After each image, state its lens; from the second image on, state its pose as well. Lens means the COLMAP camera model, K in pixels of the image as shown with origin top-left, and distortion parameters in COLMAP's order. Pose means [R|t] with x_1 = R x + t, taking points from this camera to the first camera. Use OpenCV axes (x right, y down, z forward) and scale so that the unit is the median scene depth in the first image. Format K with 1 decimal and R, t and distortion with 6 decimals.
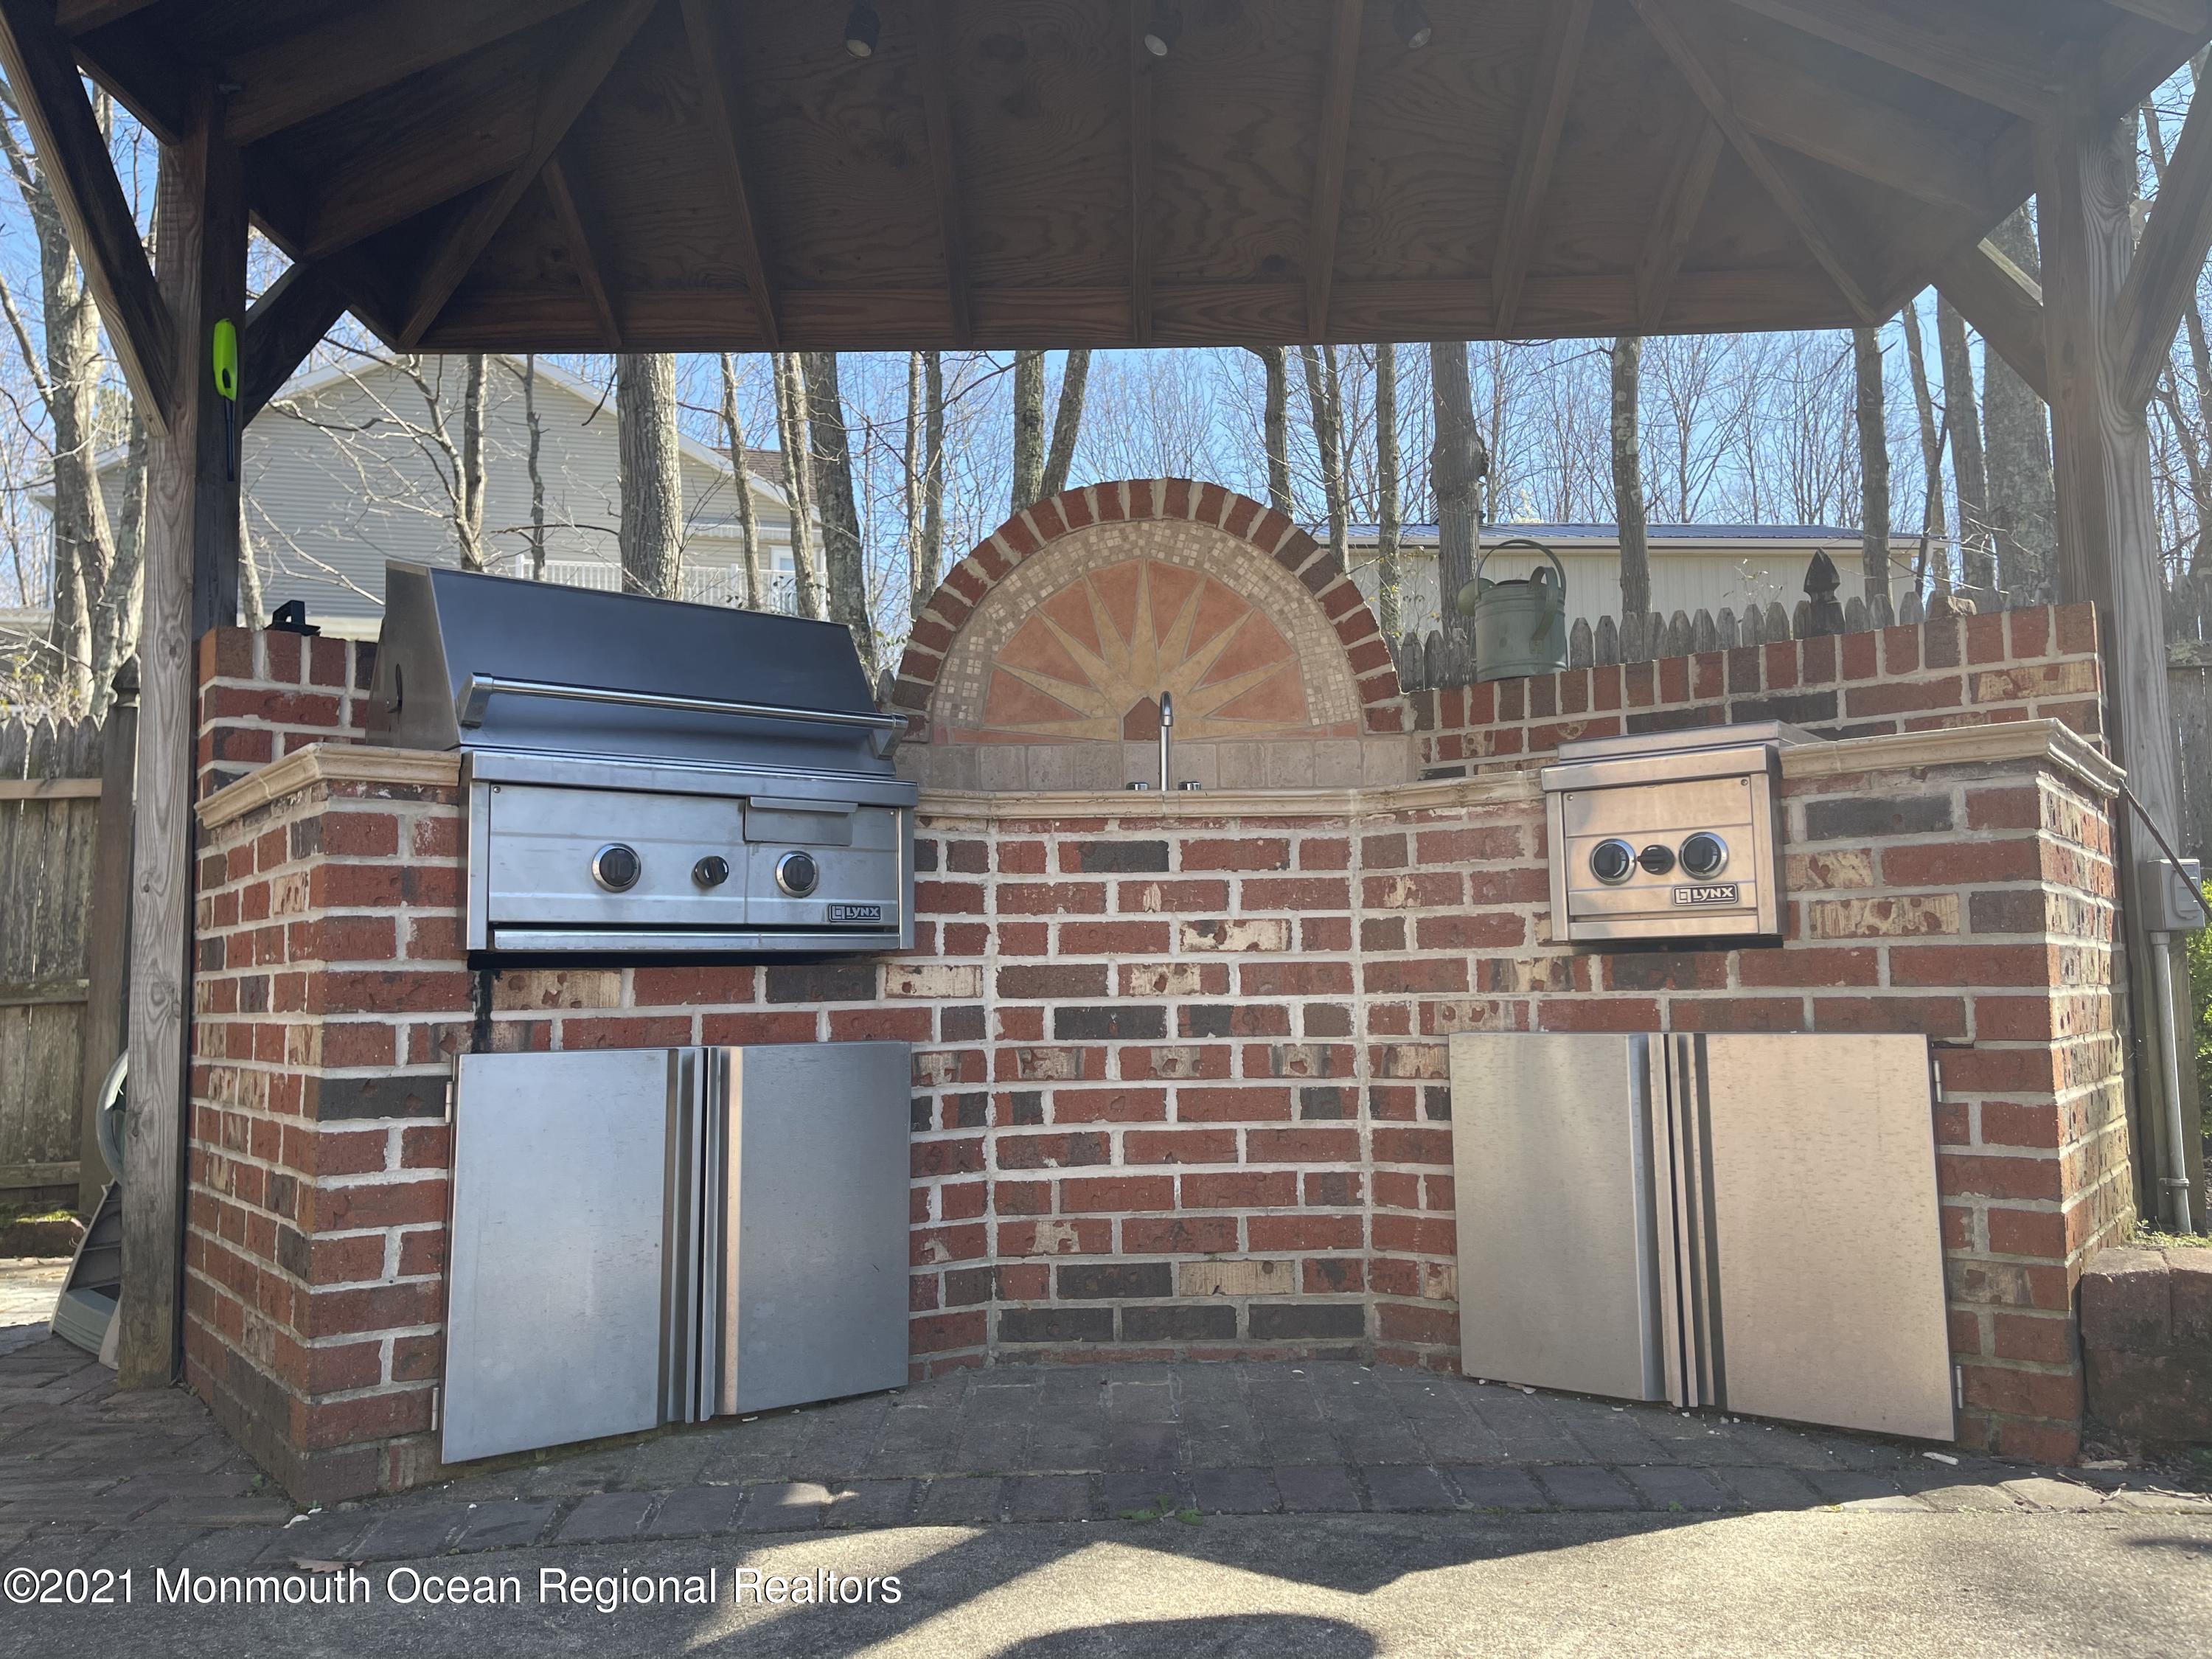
lens RADIAL K [[1648.0, 0, 1102.2], [0, 1648.0, 827.5], [0, 0, 1]] dist [0.059166, -0.072358]
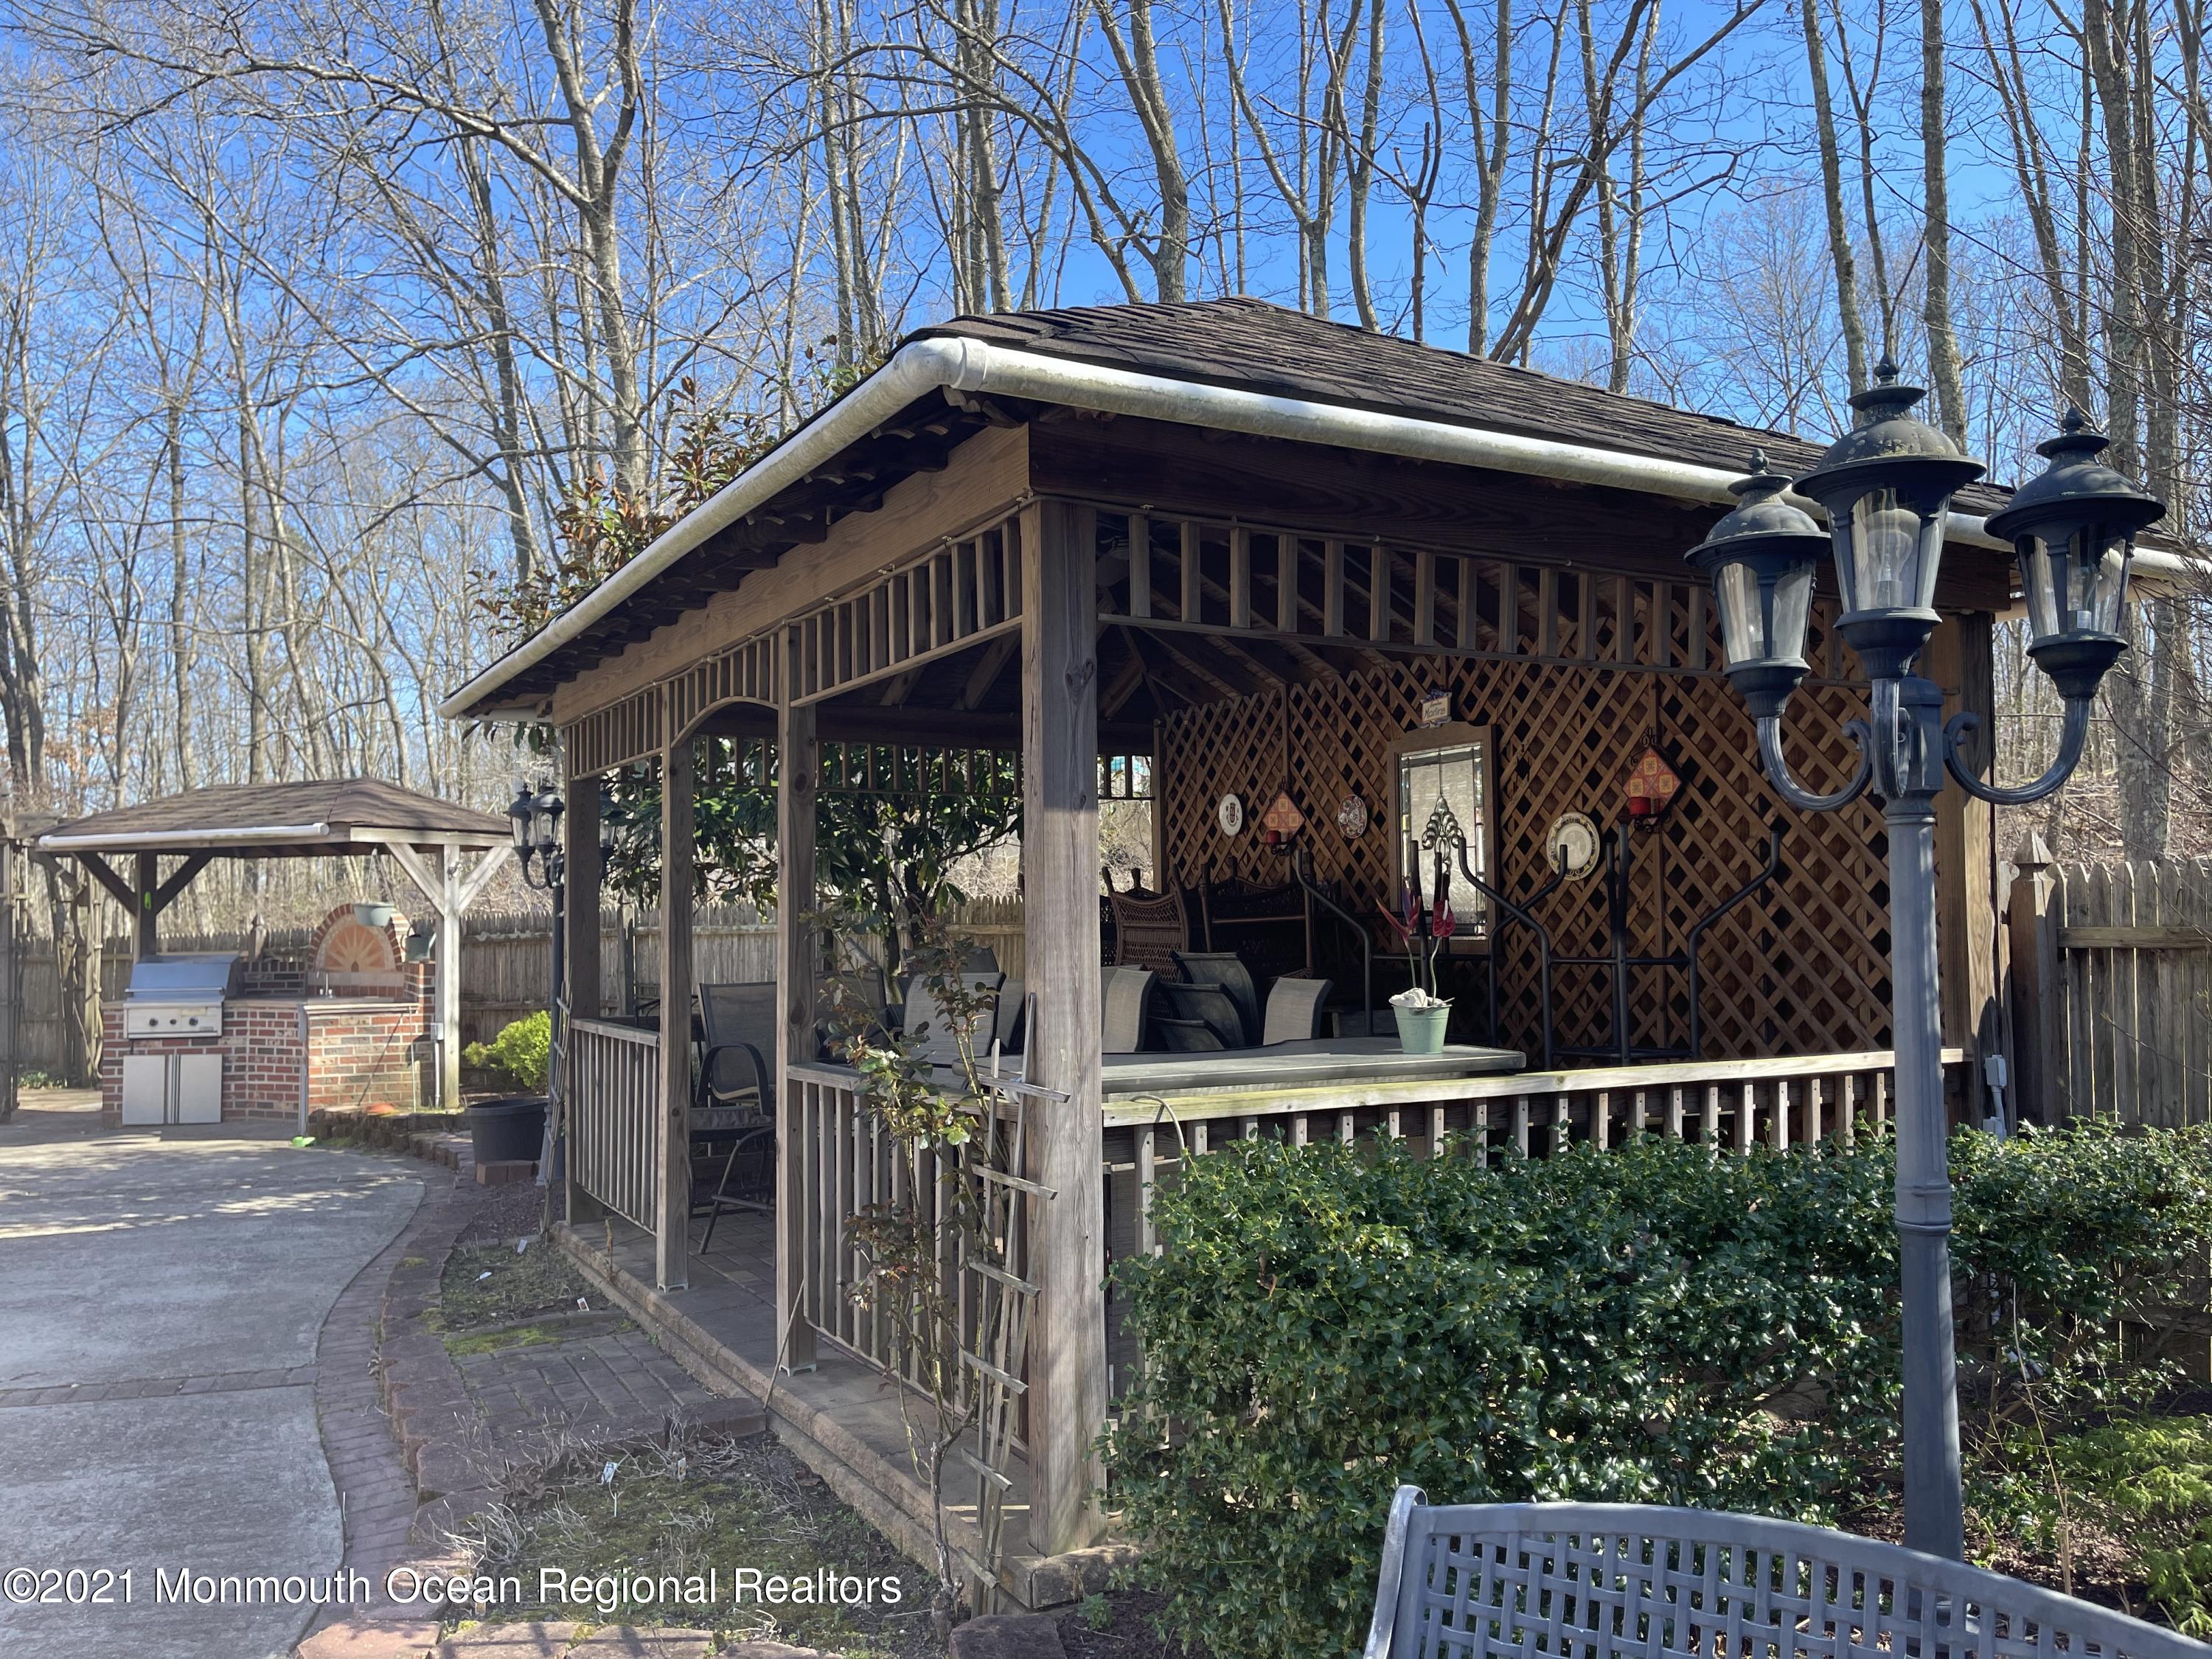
lens RADIAL K [[1648.0, 0, 1107.8], [0, 1648.0, 835.0], [0, 0, 1]] dist [0.059166, -0.072358]
pose [[0.879968, -0.019787, -0.474621, 4.380645], [0.044371, 0.998188, 0.040652, -0.581201], [0.472956, -0.056832, 0.879251, -1.990105]]
